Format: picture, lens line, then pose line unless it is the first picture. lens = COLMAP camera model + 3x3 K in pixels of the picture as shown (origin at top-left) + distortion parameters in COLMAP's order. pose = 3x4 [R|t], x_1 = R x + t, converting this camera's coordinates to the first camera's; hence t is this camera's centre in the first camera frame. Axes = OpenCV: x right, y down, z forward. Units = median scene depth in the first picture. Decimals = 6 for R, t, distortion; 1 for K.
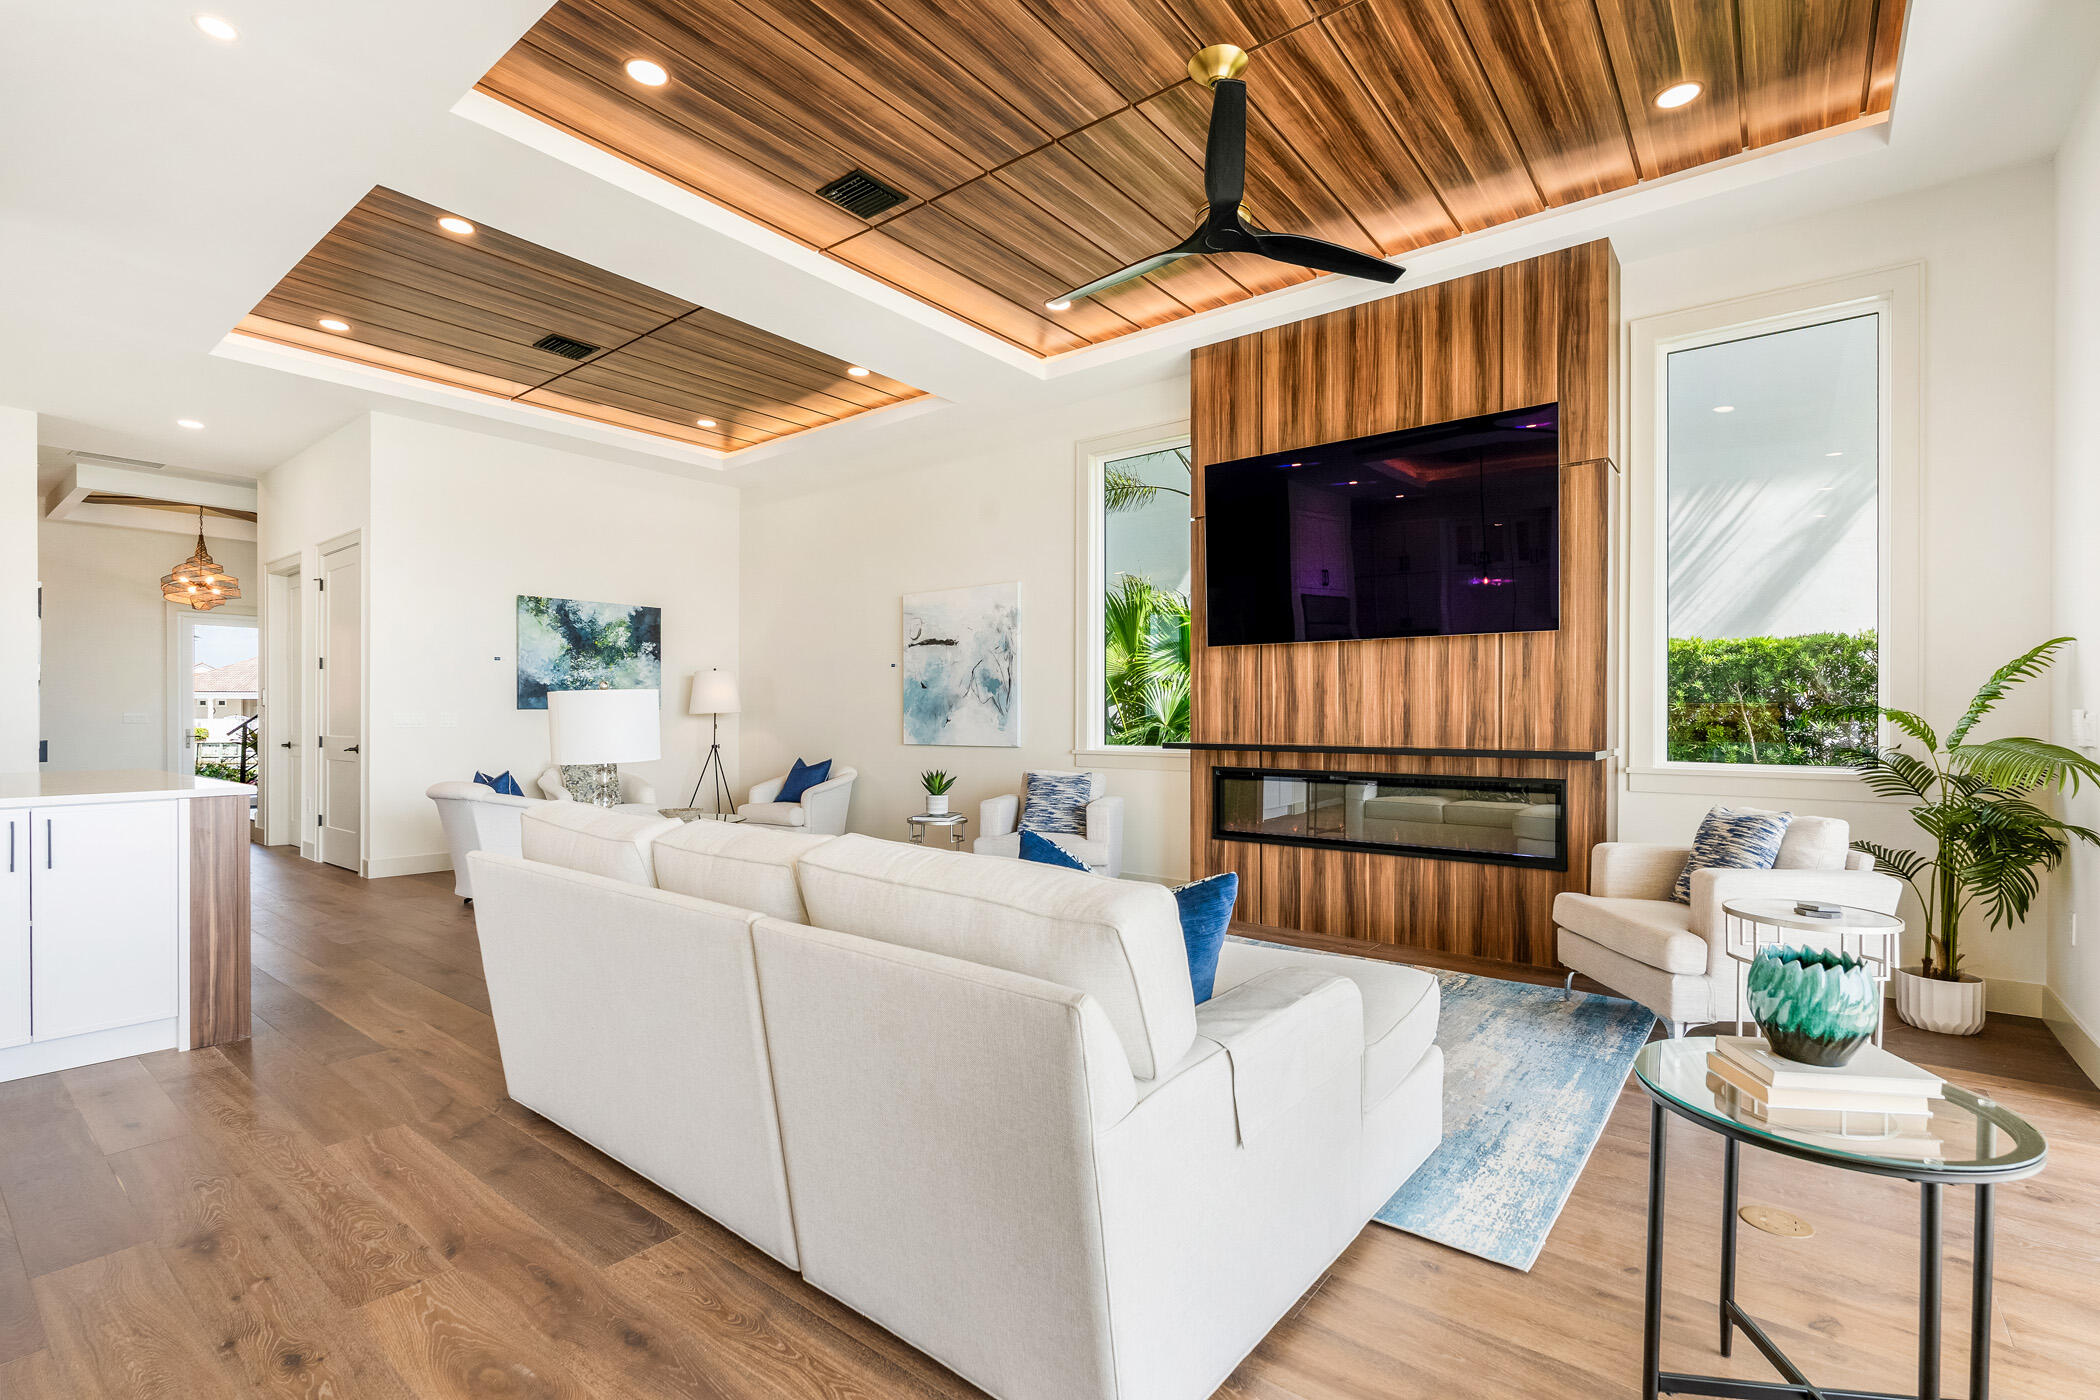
lens RADIAL K [[955.5, 0, 1023.8], [0, 955.5, 705.0], [0, 0, 1]] dist [0.015394, -0.000198]
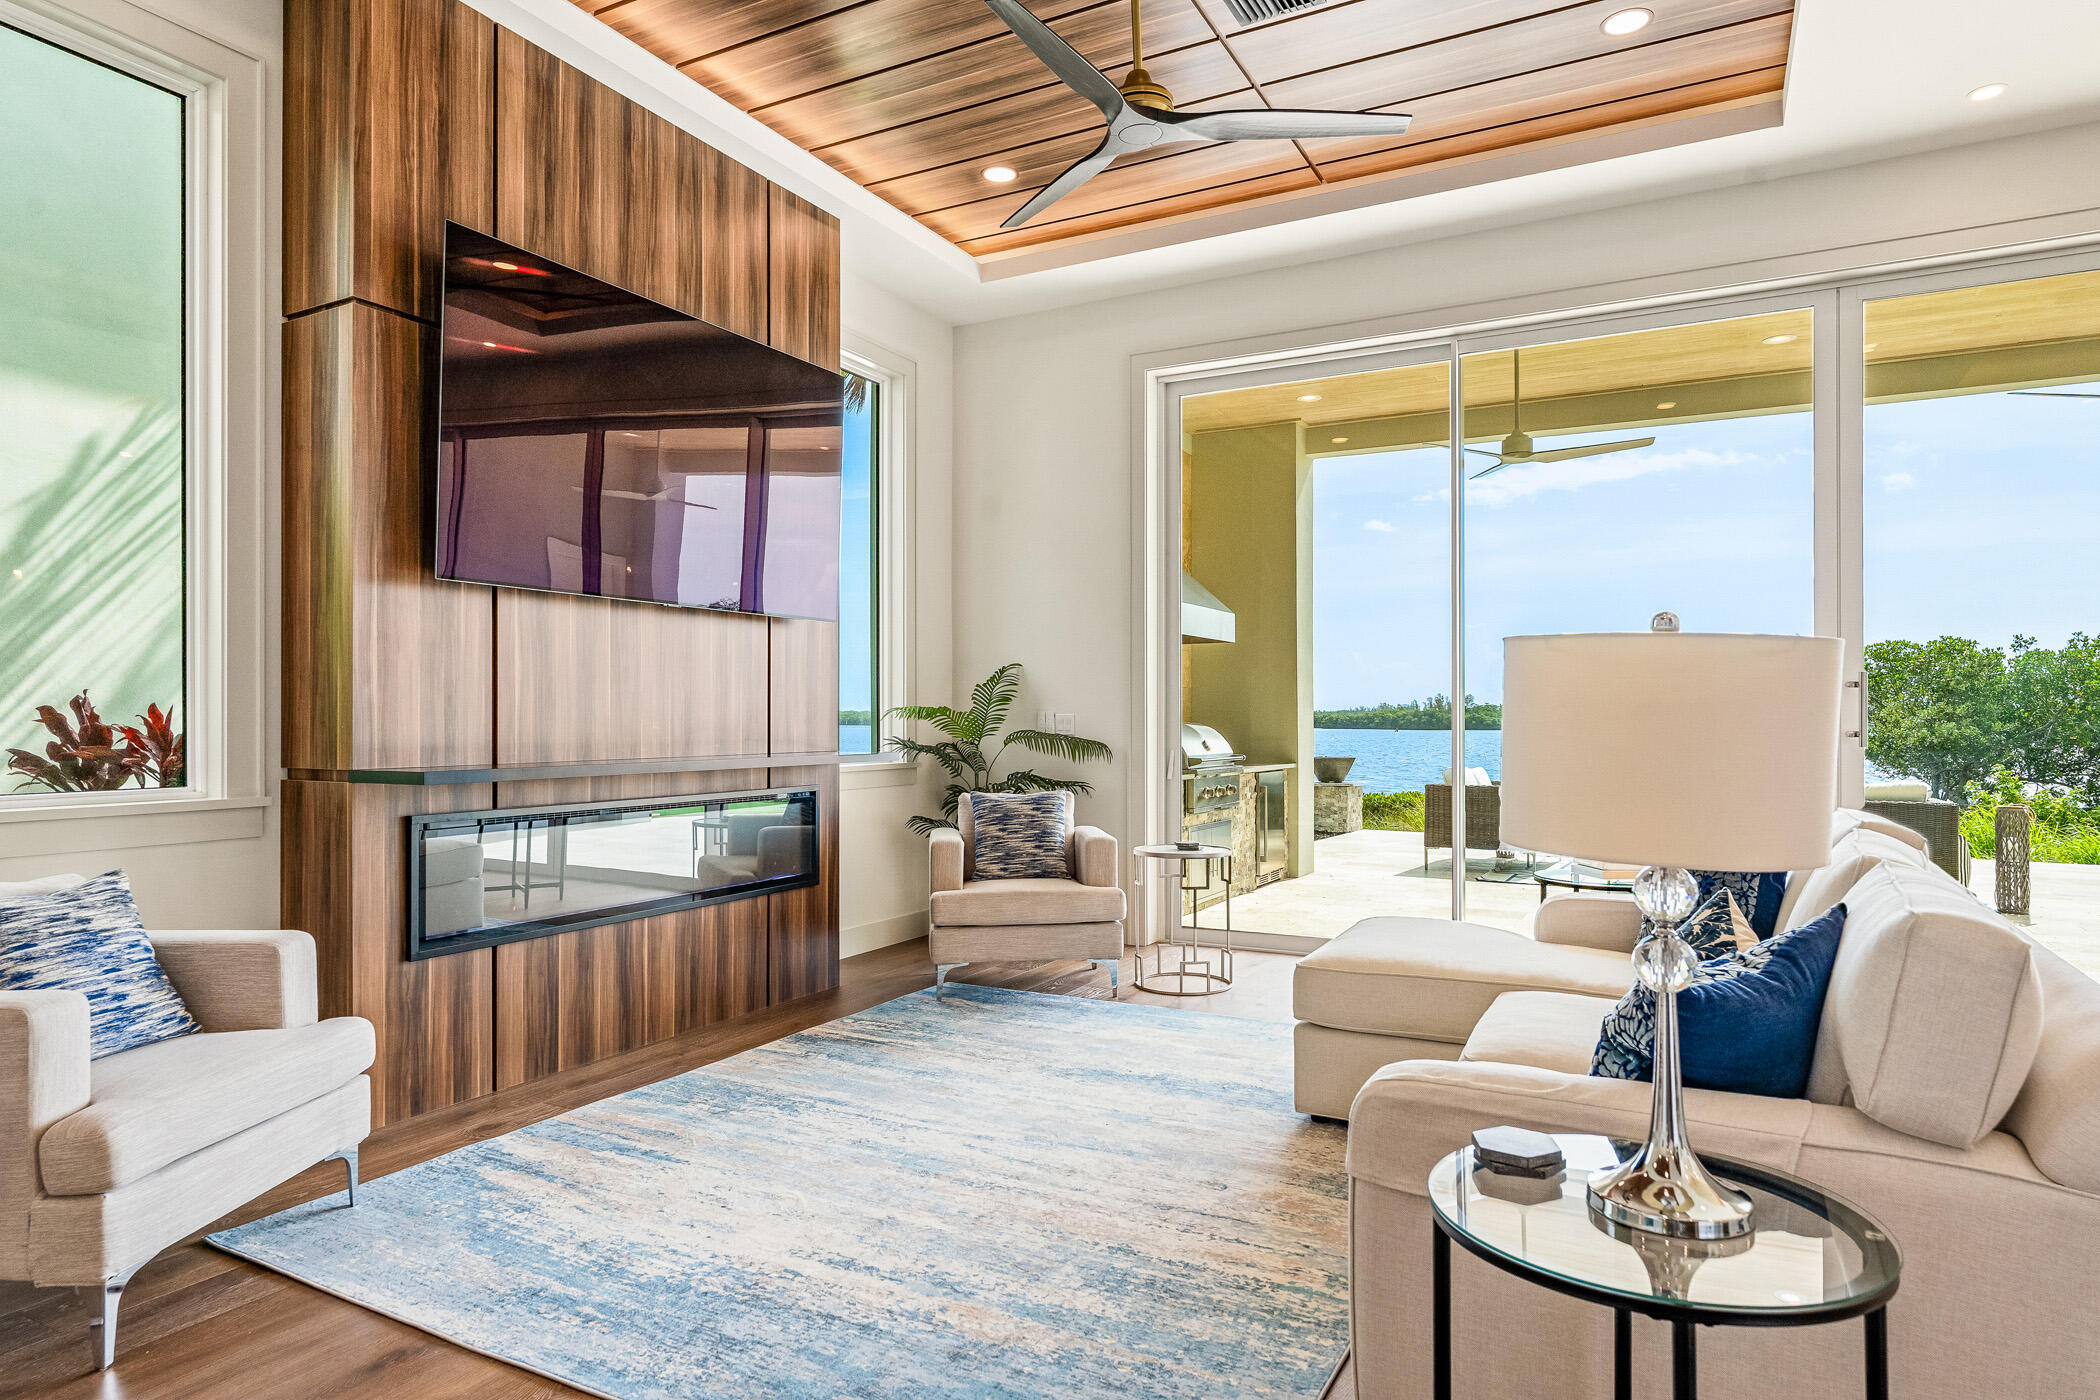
lens RADIAL K [[1208.9, 0, 1050.1], [0, 1208.9, 704.1], [0, 0, 1]] dist [-0.000871, 0.001705]
pose [[-0.184510, 0.010858, 0.982771, -0.483363], [-0.007914, 0.999890, -0.012533, 0.011135], [-0.982799, -0.010090, -0.184404, 0.786806]]
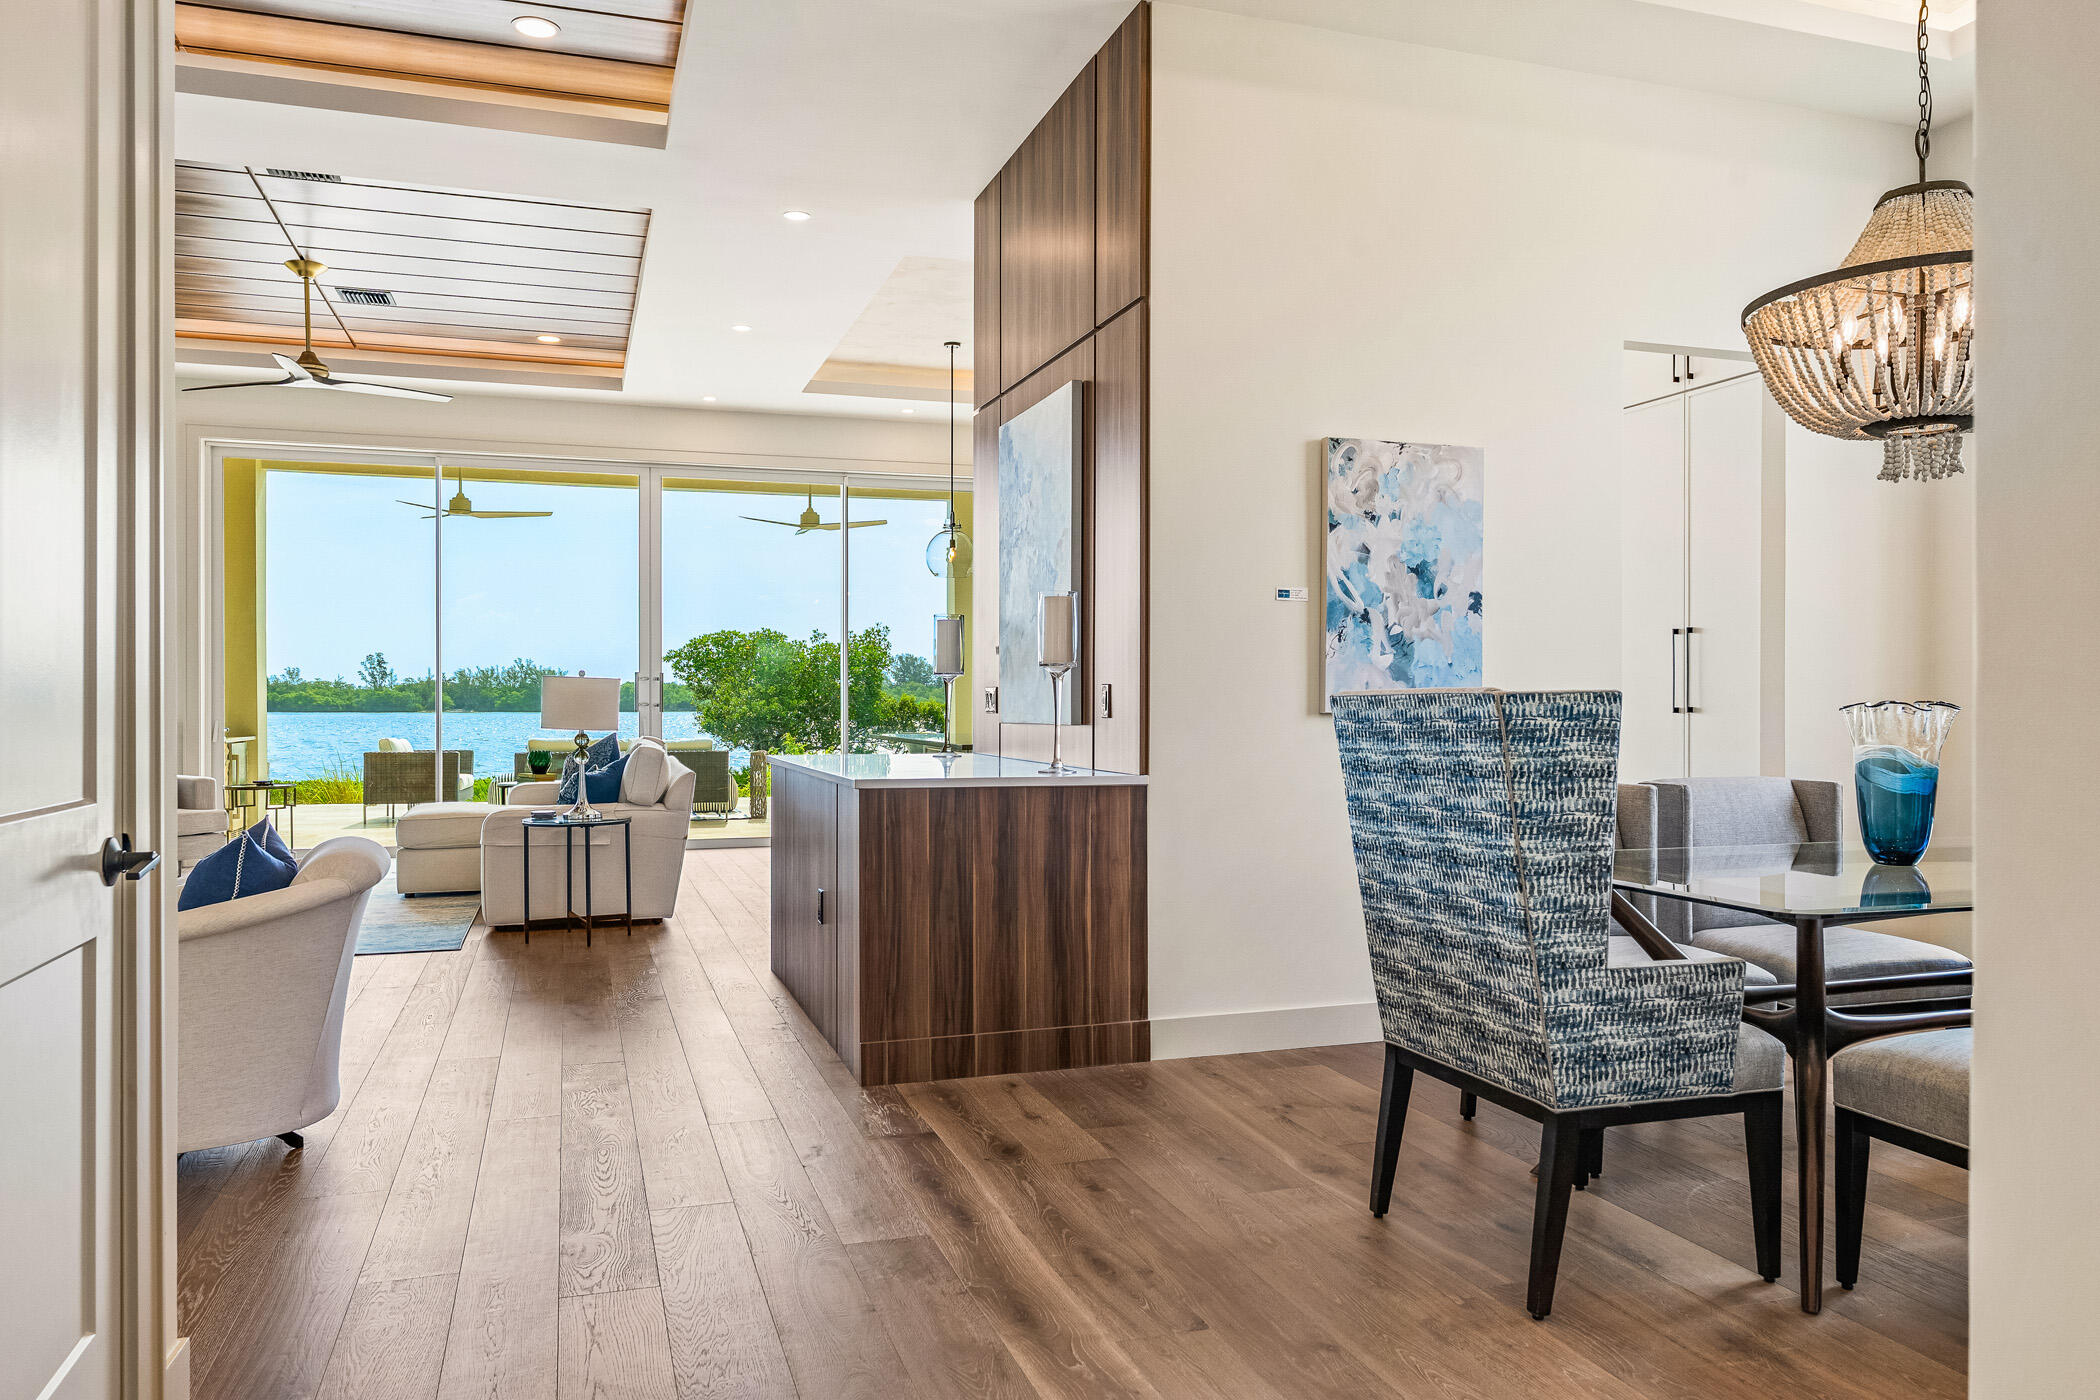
lens RADIAL K [[1466.5, 0, 1051.5], [0, 1466.5, 713.0], [0, 0, 1]] dist [0.007992, 0.002132]
pose [[-0.839627, -0.004884, 0.543141, -1.262036], [-0.002940, 0.999986, 0.004447, 0.018440], [-0.543155, 0.002136, -0.839630, 1.436892]]
